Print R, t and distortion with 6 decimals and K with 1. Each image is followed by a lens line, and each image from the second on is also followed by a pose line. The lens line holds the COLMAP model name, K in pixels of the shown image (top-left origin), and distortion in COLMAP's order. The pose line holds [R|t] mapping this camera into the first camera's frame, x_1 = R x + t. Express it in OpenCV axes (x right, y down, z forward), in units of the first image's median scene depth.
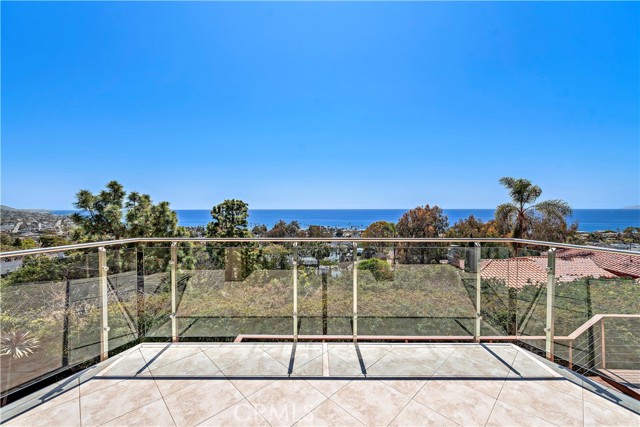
lens RADIAL K [[252.5, 0, 315.8], [0, 252.5, 214.0], [0, 0, 1]] dist [0.008612, -0.000804]
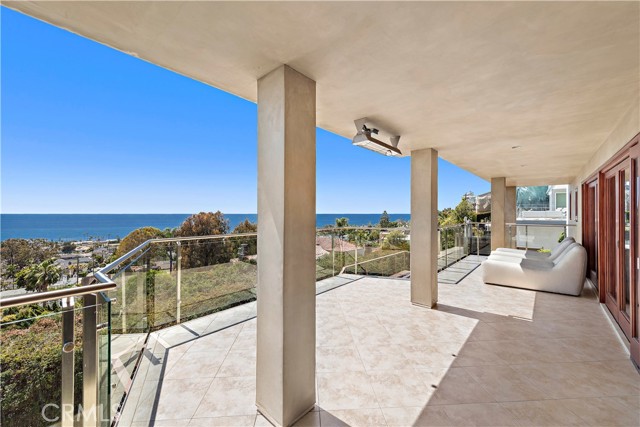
lens RADIAL K [[252.5, 0, 324.4], [0, 252.5, 208.8], [0, 0, 1]] dist [0.008612, -0.000804]
pose [[0.638997, 0.016807, 0.769026, -0.079058], [0.012038, 0.999420, -0.031844, 0.000292], [-0.769115, 0.029606, 0.638424, -0.023937]]
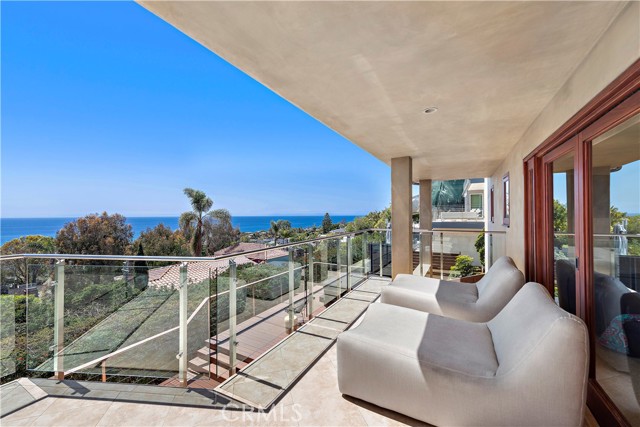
lens RADIAL K [[252.5, 0, 324.0], [0, 252.5, 211.3], [0, 0, 1]] dist [0.008612, -0.000804]
pose [[0.453996, 0.013601, 0.890900, 0.034866], [0.023127, 0.999367, -0.027043, -0.000295], [-0.890703, 0.032881, 0.453394, -0.023896]]
